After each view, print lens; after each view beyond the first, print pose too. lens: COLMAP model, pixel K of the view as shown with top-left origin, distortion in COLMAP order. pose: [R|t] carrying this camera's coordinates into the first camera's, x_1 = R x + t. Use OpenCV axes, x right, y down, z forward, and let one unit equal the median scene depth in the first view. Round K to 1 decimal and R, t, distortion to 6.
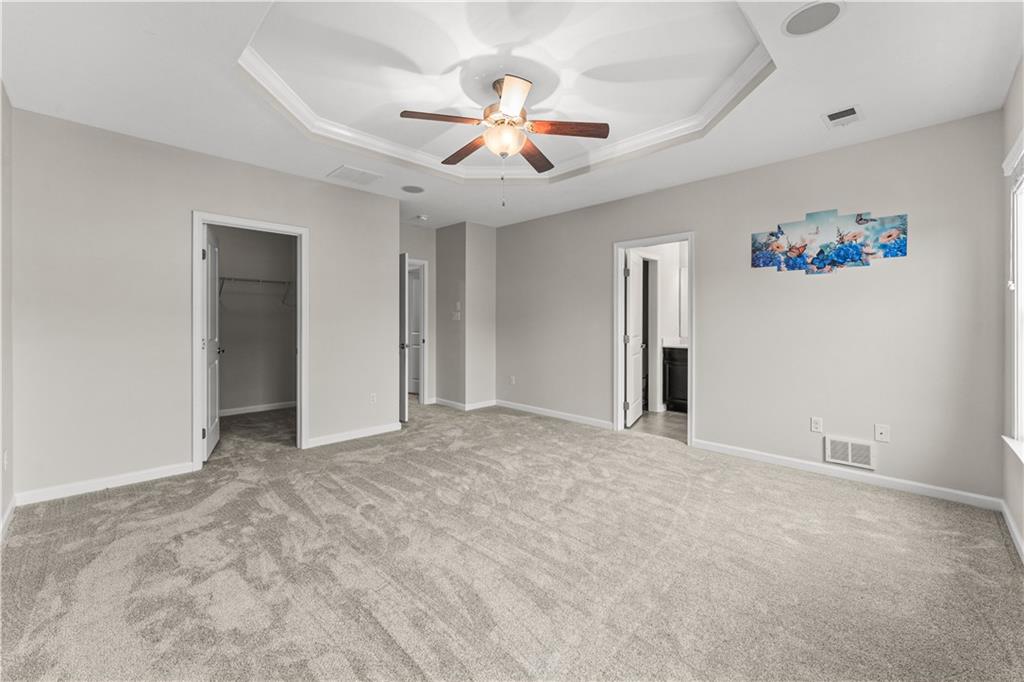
lens RADIAL K [[411.2, 0, 516.0], [0, 411.2, 322.5], [0, 0, 1]] dist [0.012078, 0.000084]
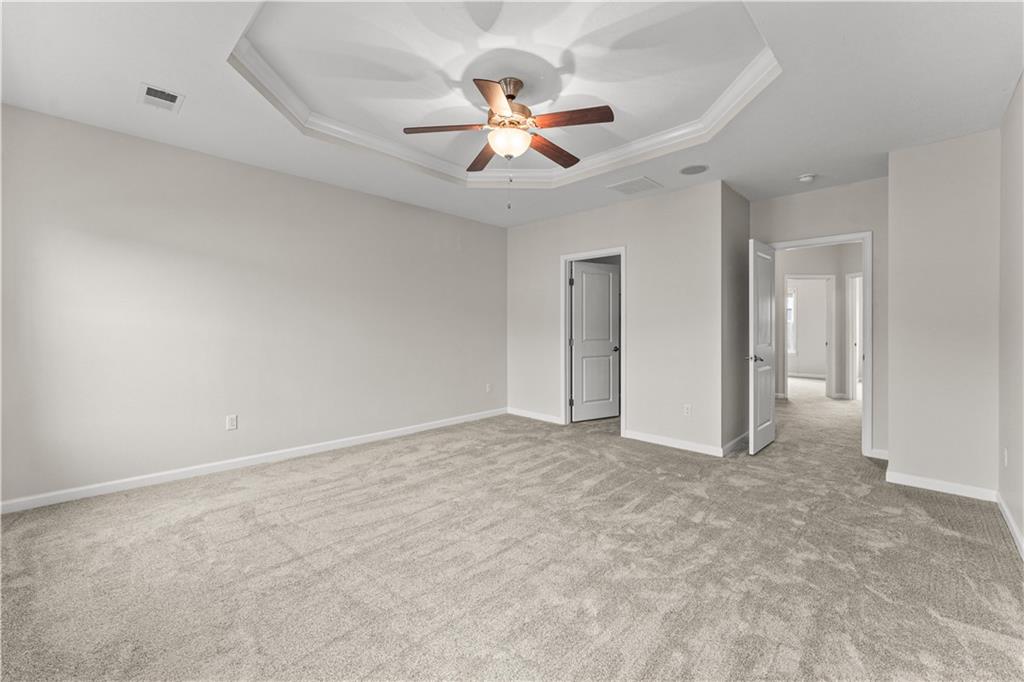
lens RADIAL K [[411.2, 0, 509.7], [0, 411.2, 337.3], [0, 0, 1]] dist [0.012078, 0.000084]
pose [[0.013027, 0.017444, -0.999763, 0.868687], [-0.002714, 0.999845, 0.017410, 0.004336], [0.999911, 0.002486, 0.013072, 0.891674]]
